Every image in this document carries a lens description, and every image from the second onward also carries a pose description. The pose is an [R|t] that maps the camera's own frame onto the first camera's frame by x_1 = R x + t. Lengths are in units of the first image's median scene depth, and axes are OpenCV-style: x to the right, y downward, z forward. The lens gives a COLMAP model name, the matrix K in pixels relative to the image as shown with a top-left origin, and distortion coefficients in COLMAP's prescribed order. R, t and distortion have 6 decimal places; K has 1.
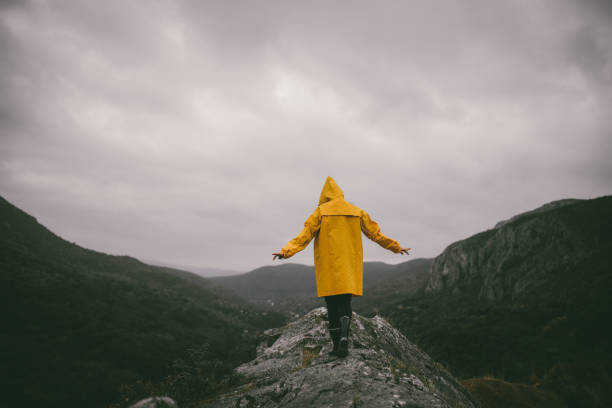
lens RADIAL K [[604.4, 0, 305.3], [0, 604.4, 201.7], [0, 0, 1]] dist [-0.037288, 0.026810]
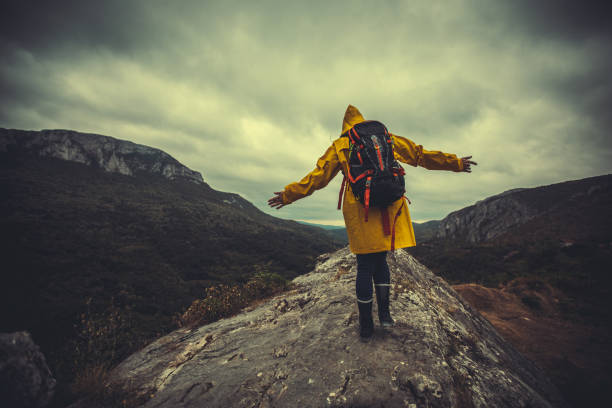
lens RADIAL K [[278.6, 0, 304.8], [0, 278.6, 204.8], [0, 0, 1]] dist [-0.048537, 0.016064]
pose [[0.968393, -0.016936, -0.248854, 0.029522], [0.025253, 0.999223, 0.030267, 0.021411], [0.248148, -0.035595, 0.968068, 0.103182]]
